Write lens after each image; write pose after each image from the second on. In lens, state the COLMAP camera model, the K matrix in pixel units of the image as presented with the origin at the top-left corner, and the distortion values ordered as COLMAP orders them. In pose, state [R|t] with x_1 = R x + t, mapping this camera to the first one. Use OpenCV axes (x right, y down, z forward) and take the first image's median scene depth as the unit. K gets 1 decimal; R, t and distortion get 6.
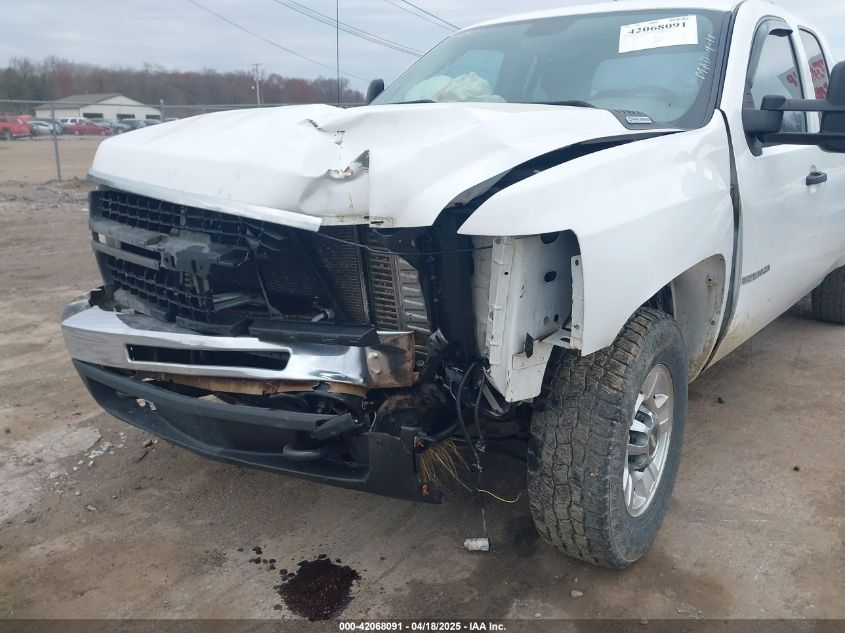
lens RADIAL K [[659.3, 0, 419.4], [0, 659.3, 319.4], [0, 0, 1]] dist [0.008873, -0.010243]
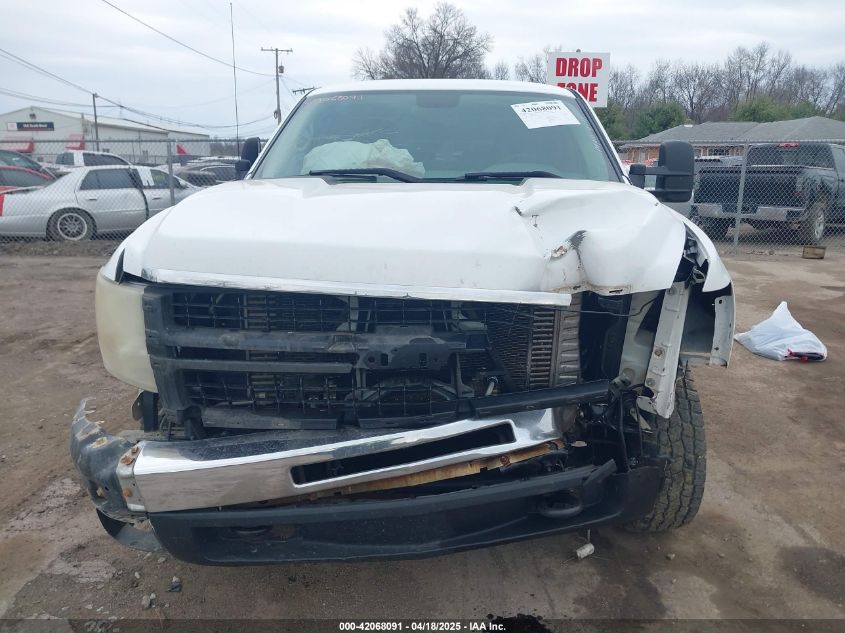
lens RADIAL K [[659.3, 0, 419.4], [0, 659.3, 319.4], [0, 0, 1]] dist [0.008873, -0.010243]
pose [[0.798196, -0.152903, 0.582669, -0.869320], [0.180055, 0.983590, 0.011455, -0.146103], [-0.574859, 0.095769, 0.812629, 0.206862]]
